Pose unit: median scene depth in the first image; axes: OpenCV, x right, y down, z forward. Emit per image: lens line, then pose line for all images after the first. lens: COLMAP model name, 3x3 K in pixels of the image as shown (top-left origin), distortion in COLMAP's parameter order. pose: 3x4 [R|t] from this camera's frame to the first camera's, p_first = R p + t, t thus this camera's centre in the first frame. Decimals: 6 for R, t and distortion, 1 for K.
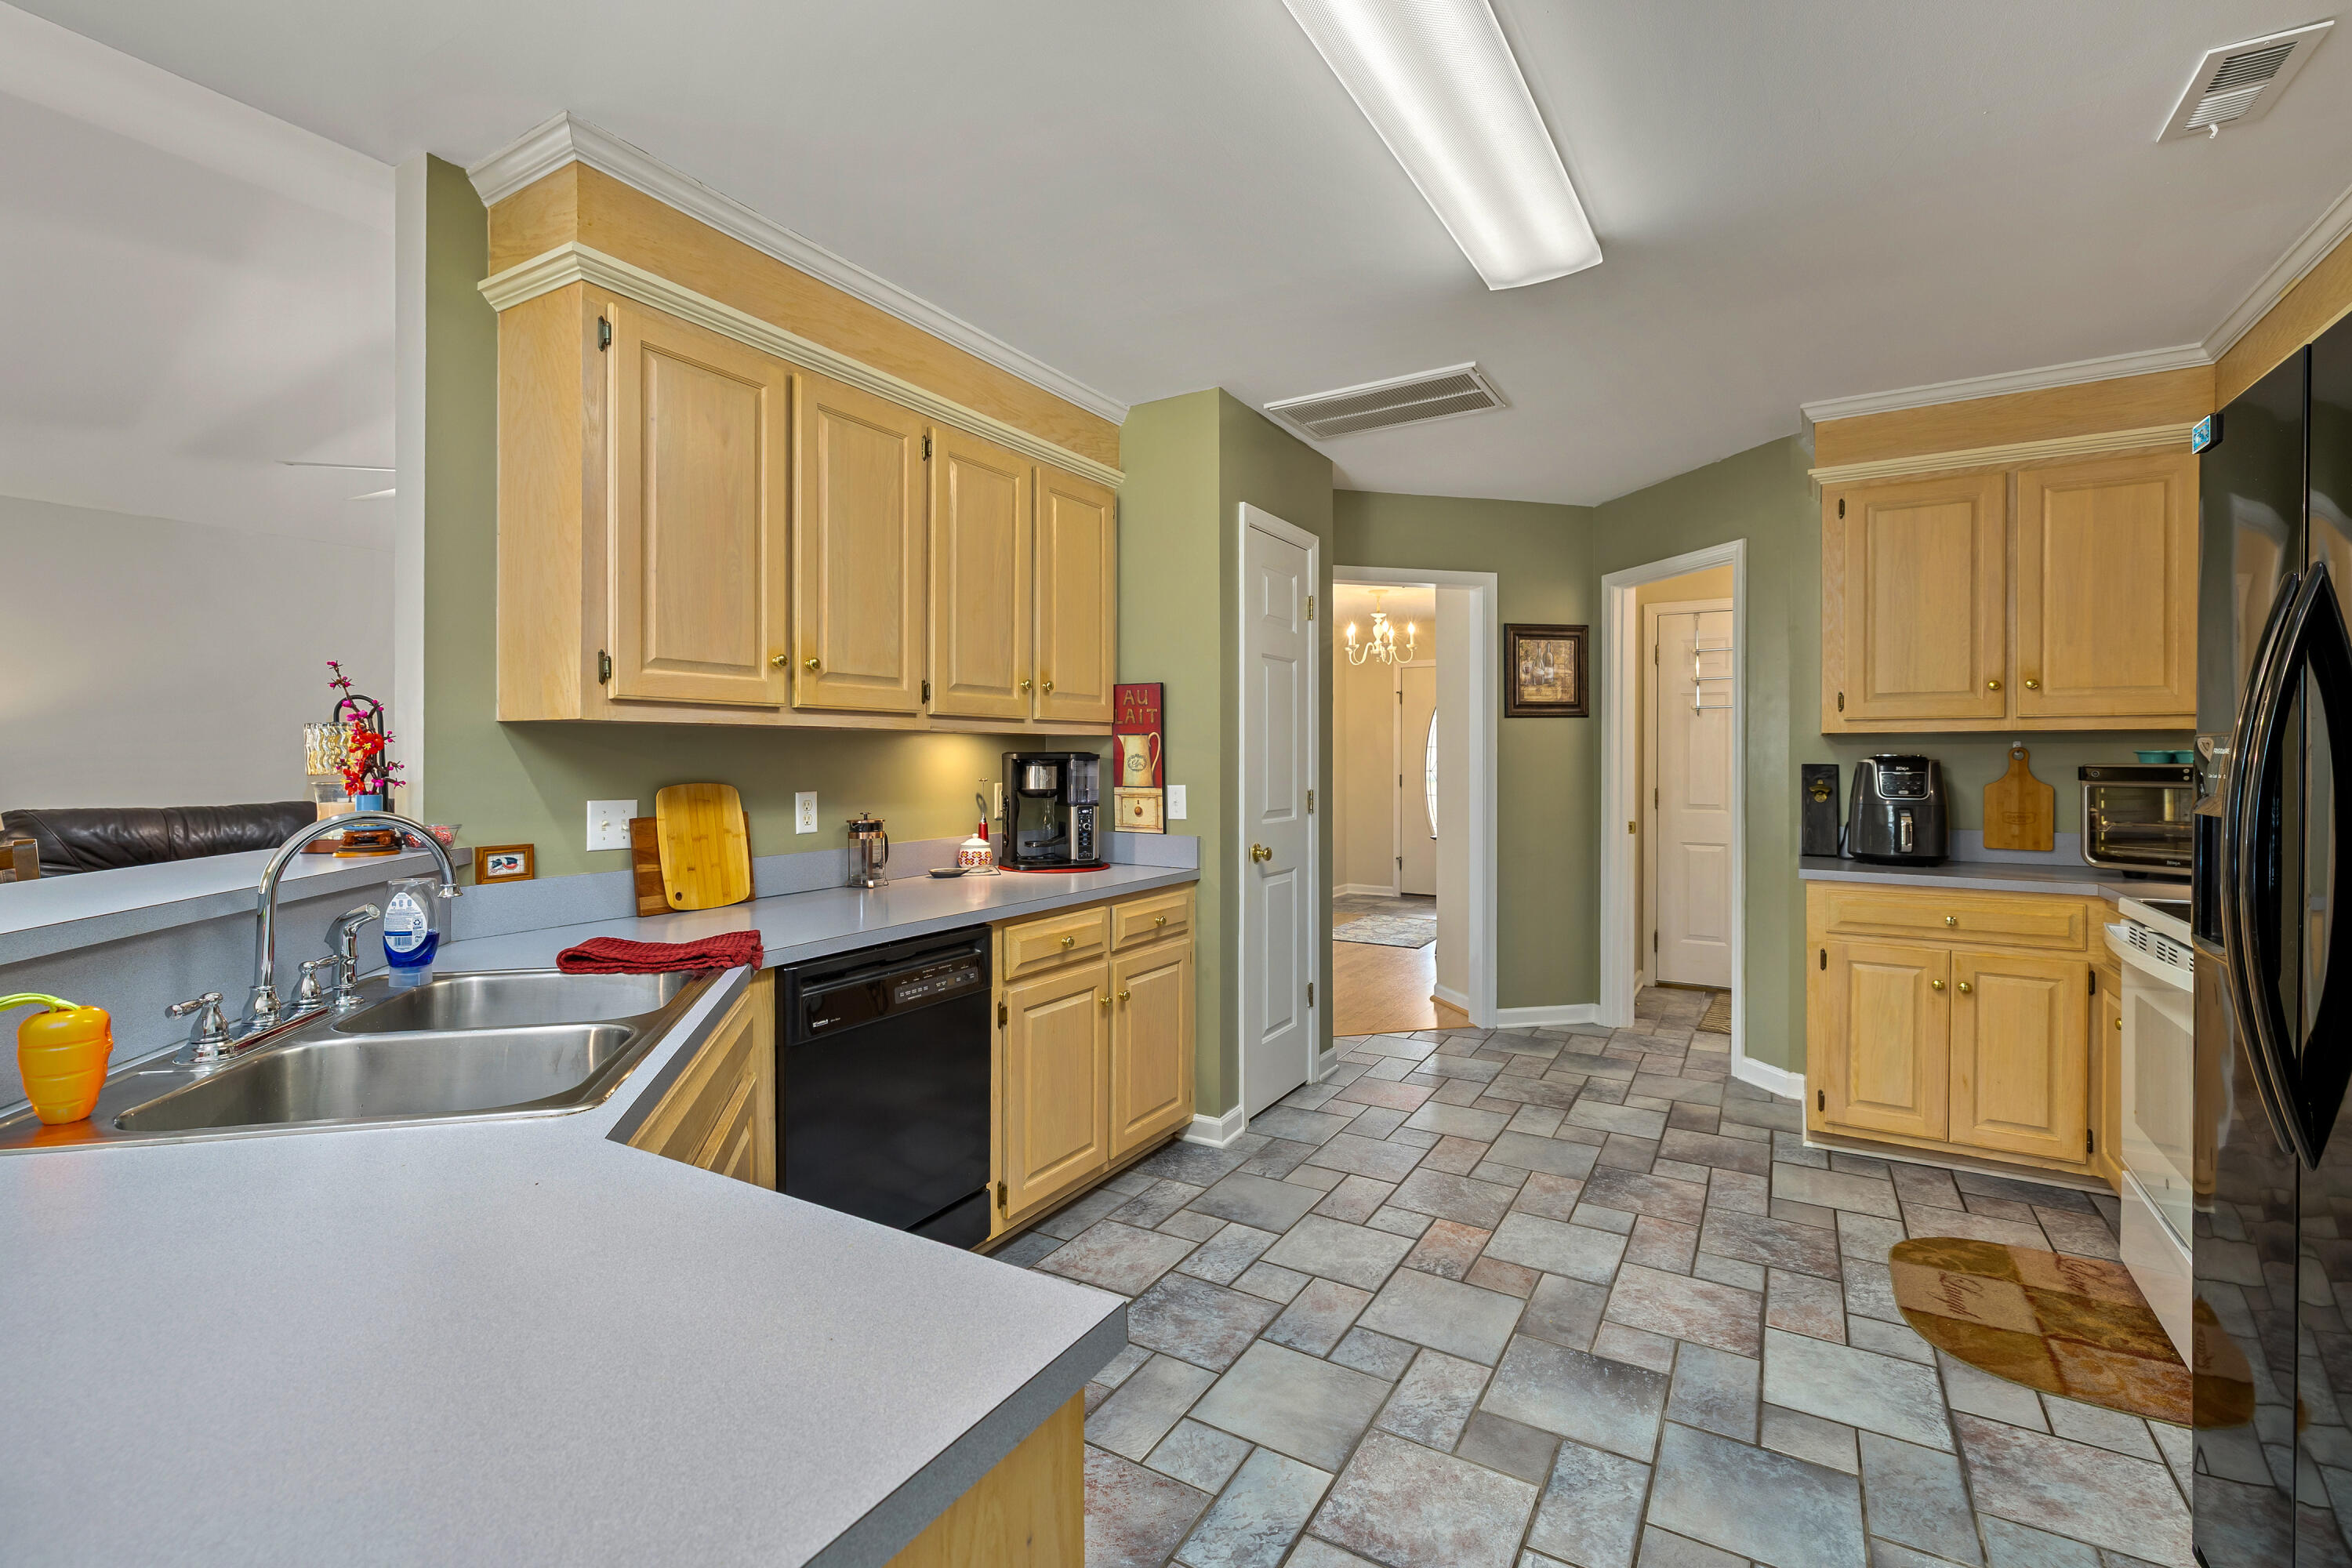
lens RADIAL K [[1048.6, 0, 1133.1], [0, 1048.6, 757.4], [0, 0, 1]] dist [0.000274, 0.000240]
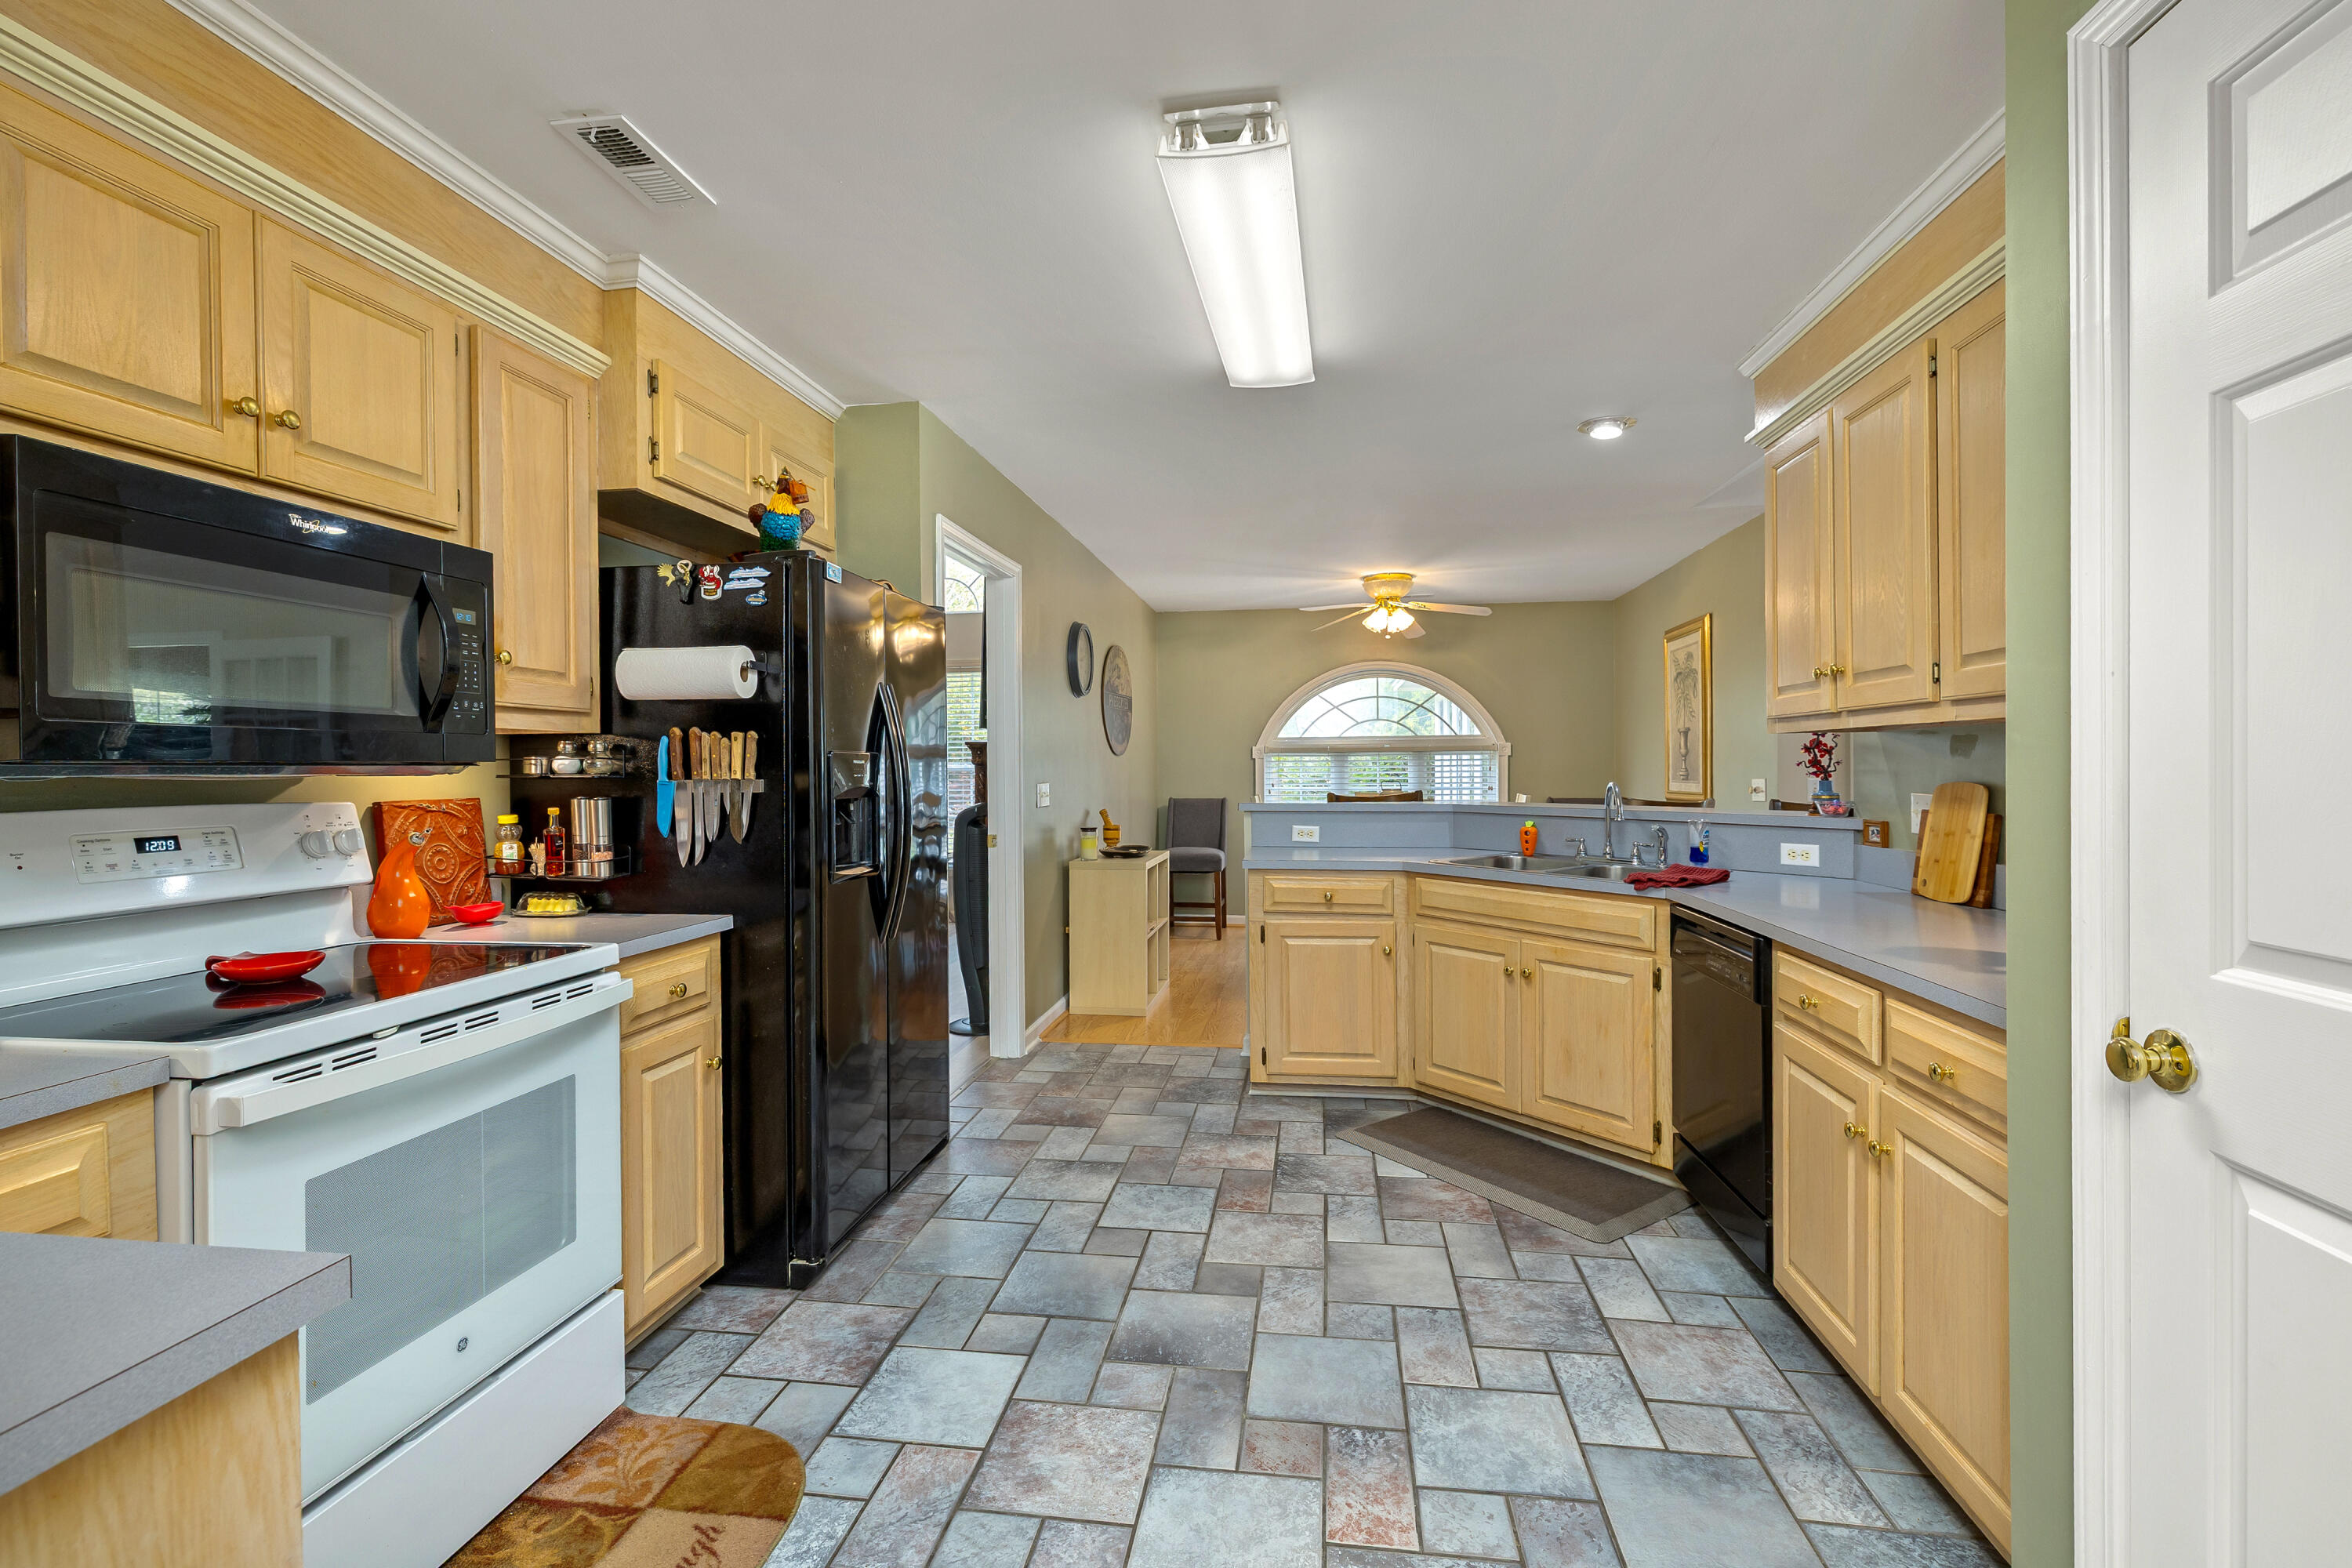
lens RADIAL K [[1099.7, 0, 1160.2], [0, 1099.7, 776.3], [0, 0, 1]] dist [-0.000386, -0.000263]
pose [[-0.916393, 0.010667, -0.400138, 0.619849], [0.007836, 0.999931, 0.008712, 0.001958], [0.400204, 0.004848, -0.916413, 1.403944]]
